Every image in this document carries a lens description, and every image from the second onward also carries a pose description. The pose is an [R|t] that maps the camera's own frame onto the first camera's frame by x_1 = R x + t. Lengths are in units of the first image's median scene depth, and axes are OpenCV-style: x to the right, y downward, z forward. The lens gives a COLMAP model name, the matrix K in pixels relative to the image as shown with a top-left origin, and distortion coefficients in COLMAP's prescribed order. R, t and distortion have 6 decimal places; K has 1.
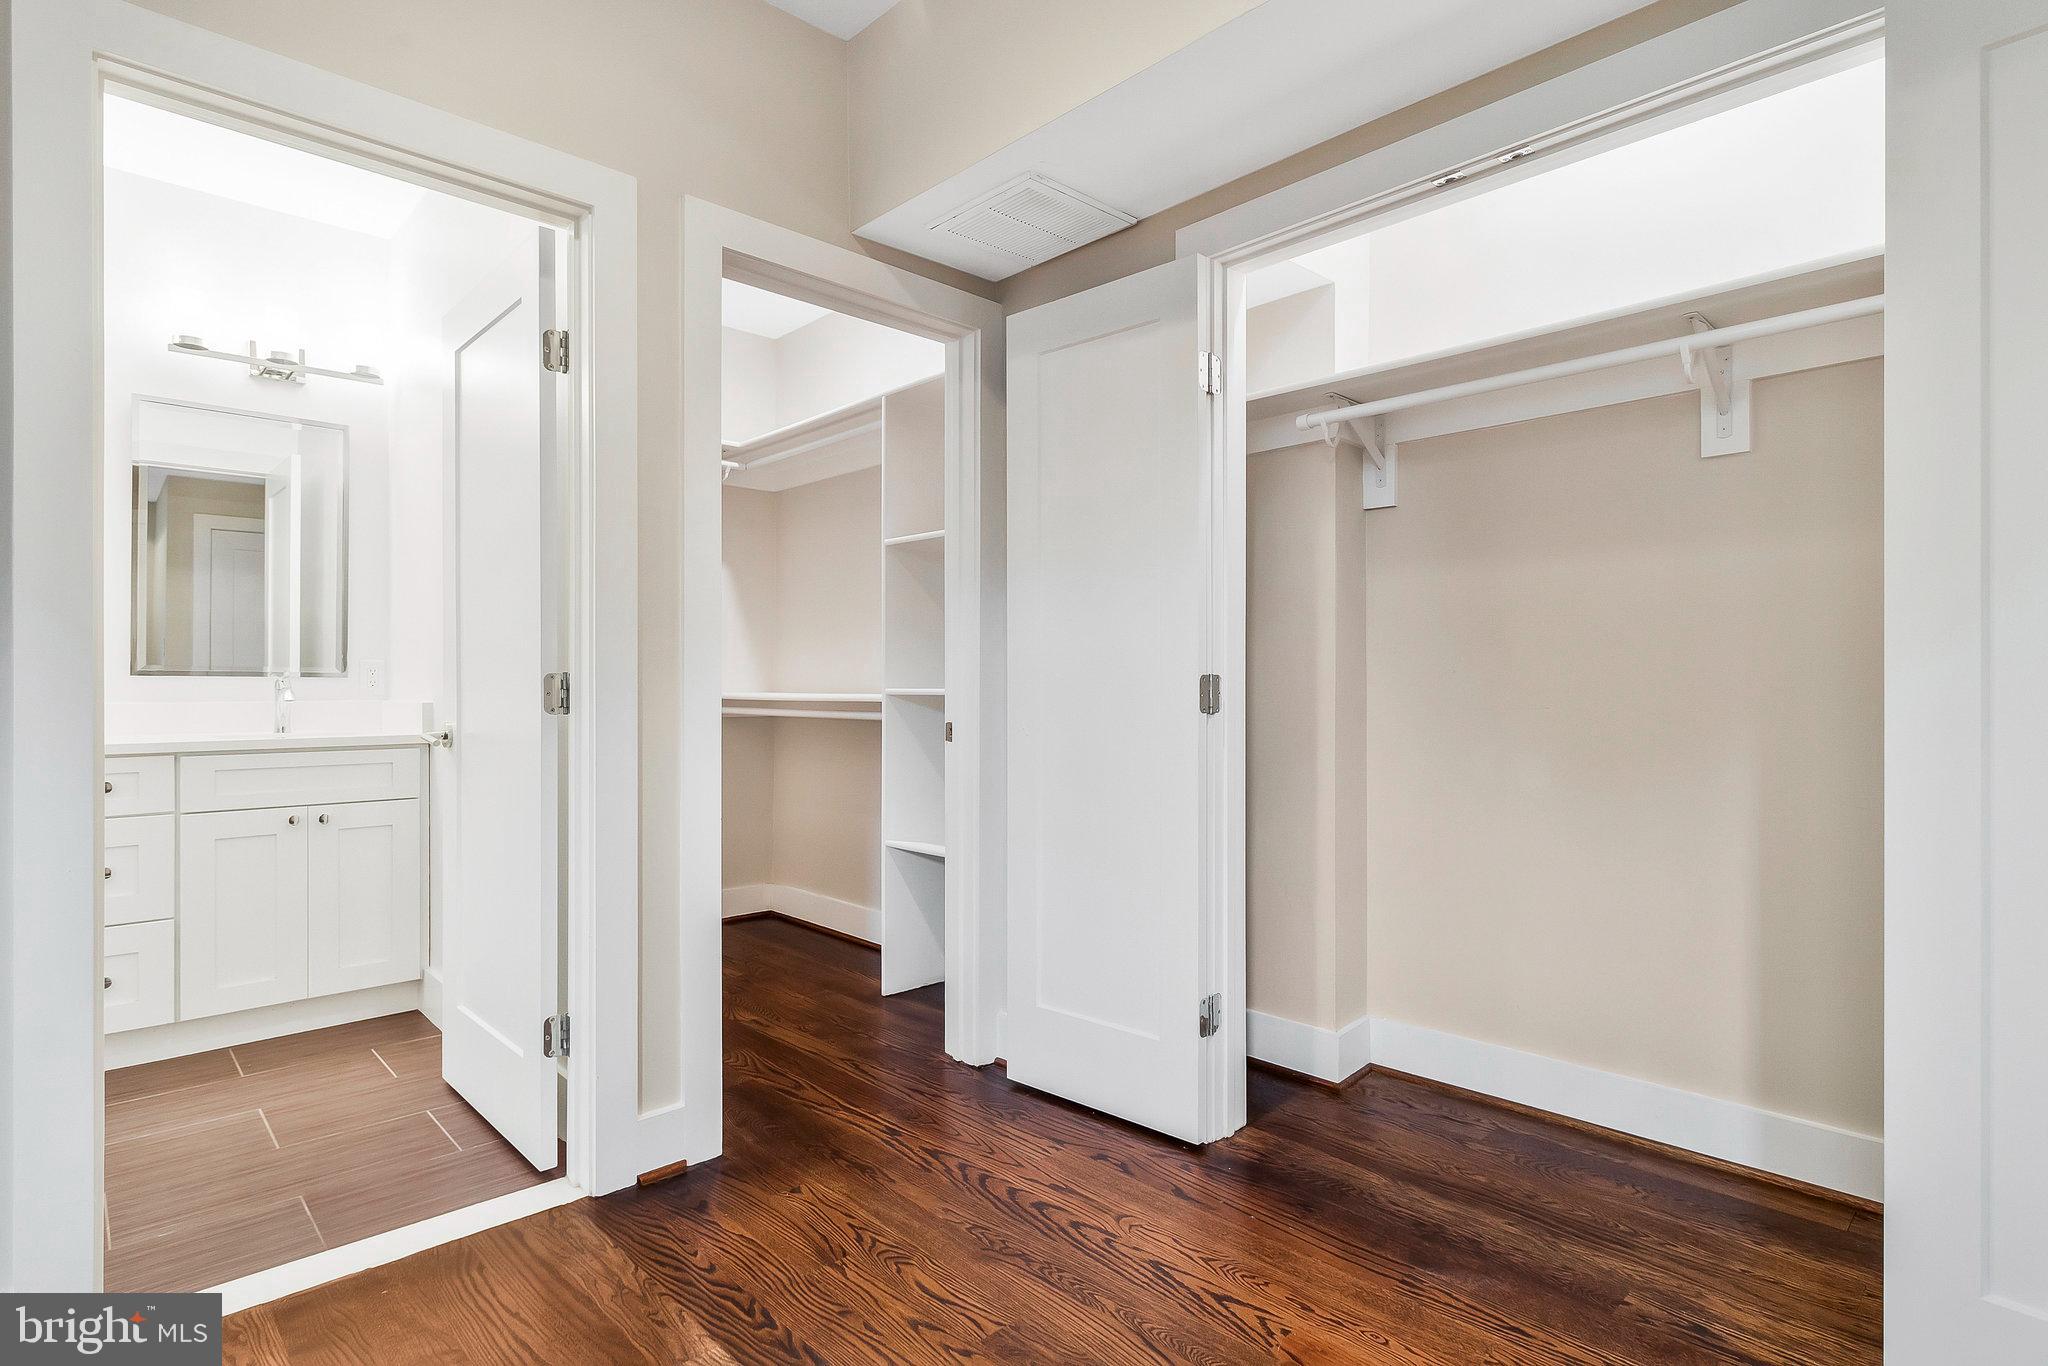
lens RADIAL K [[1078.5, 0, 1041.3], [0, 1078.5, 678.4], [0, 0, 1]] dist [0.005826, 0.000458]
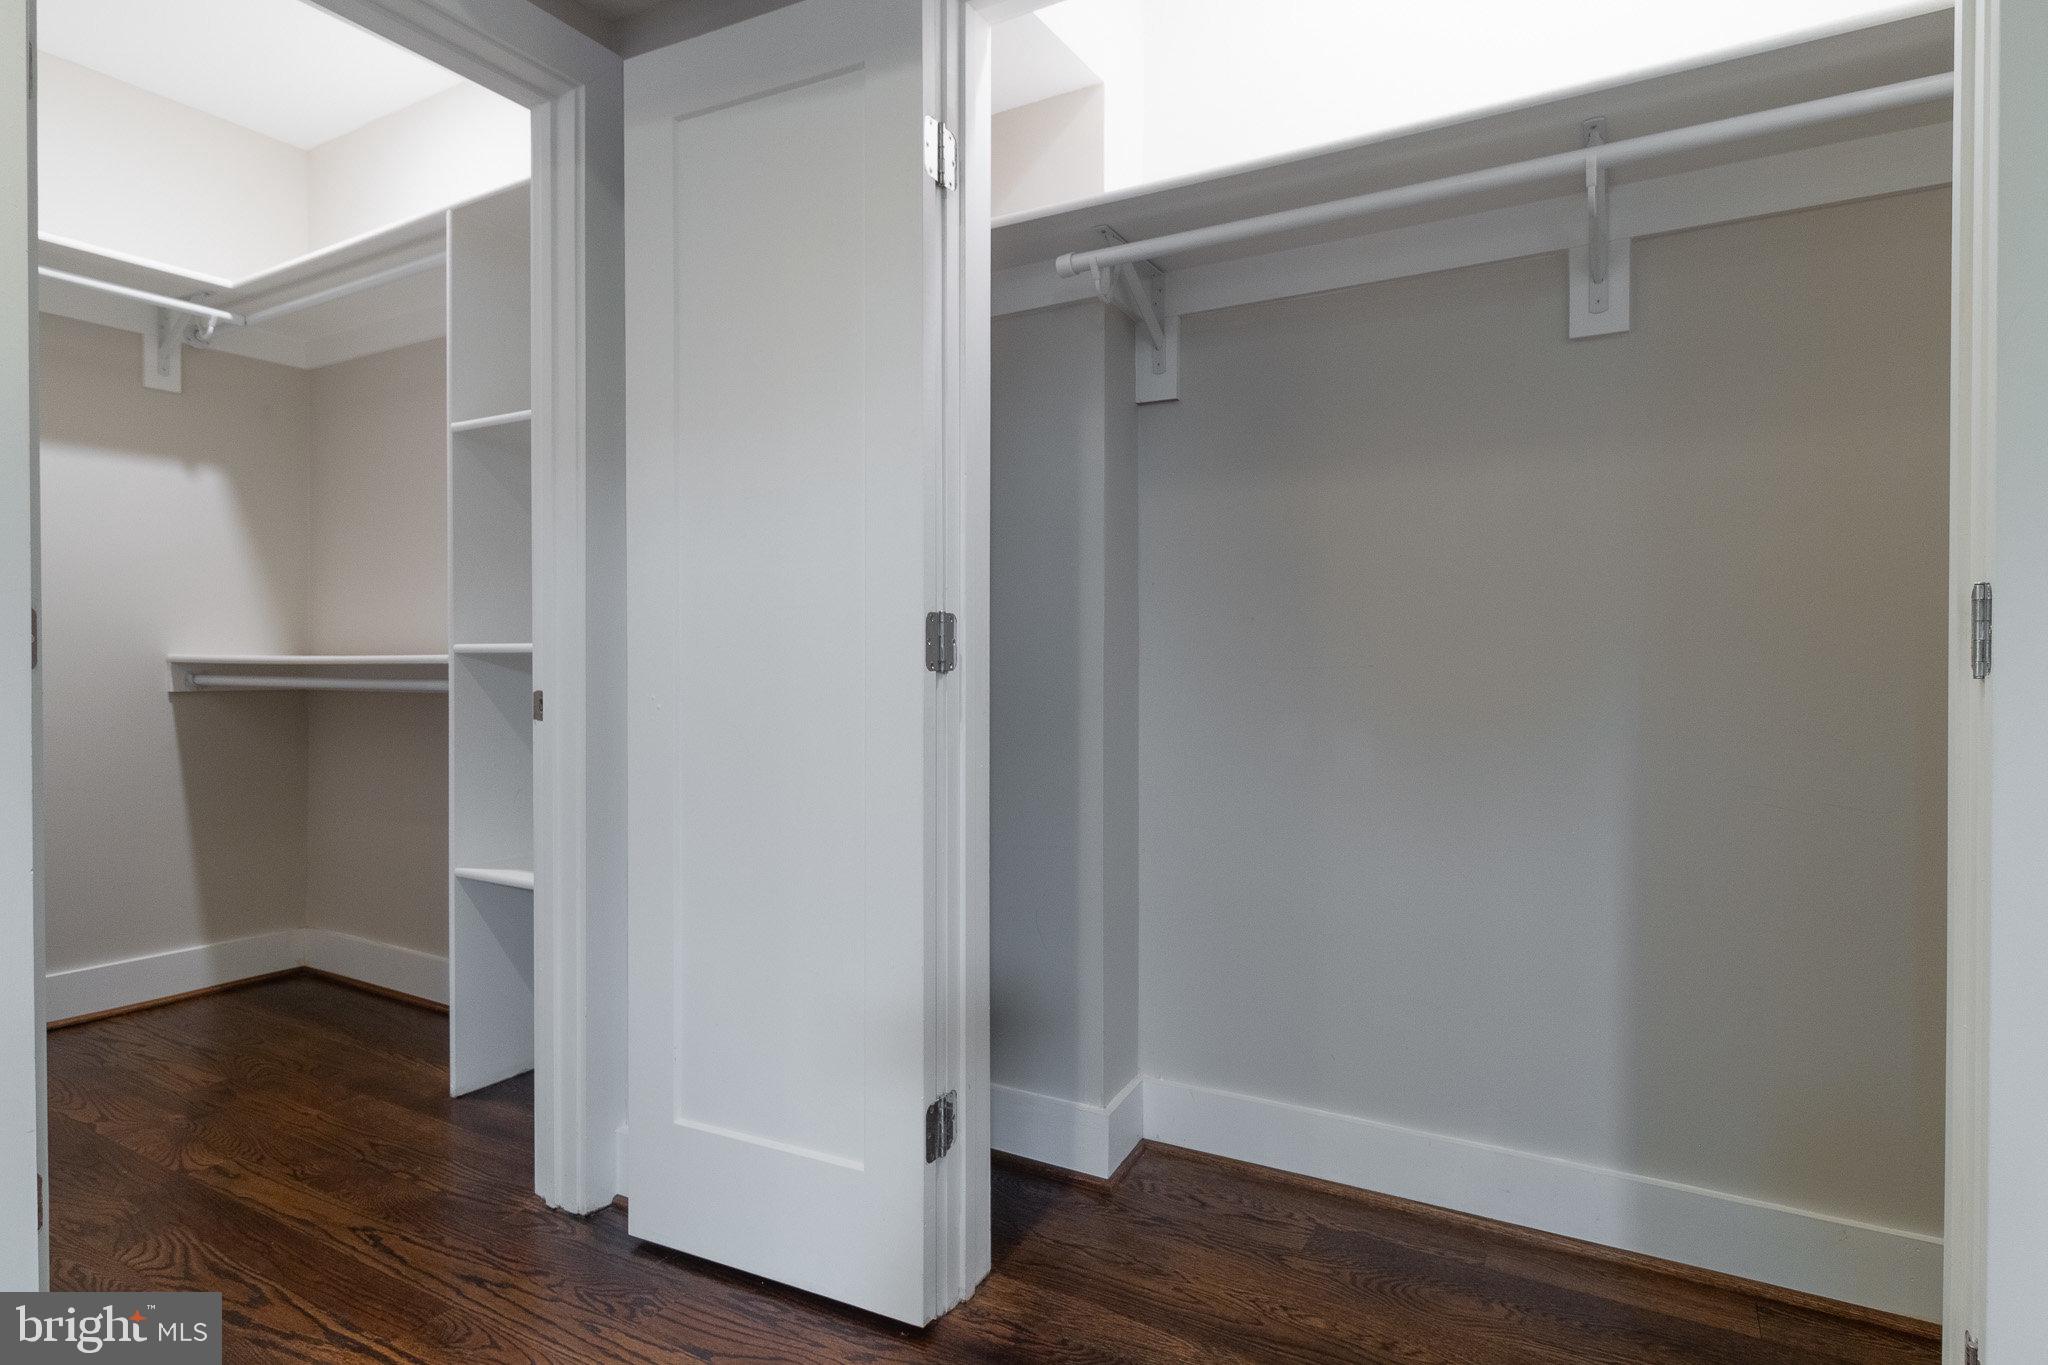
lens RADIAL K [[1124.5, 0, 1032.1], [0, 1124.5, 675.6], [0, 0, 1]] dist [-0.003312, 0.000557]
pose [[0.964949, -0.002774, 0.262421, 0.026769], [-0.001937, 0.999842, 0.017693, 0.019800], [-0.262429, -0.017581, 0.964791, 0.287887]]
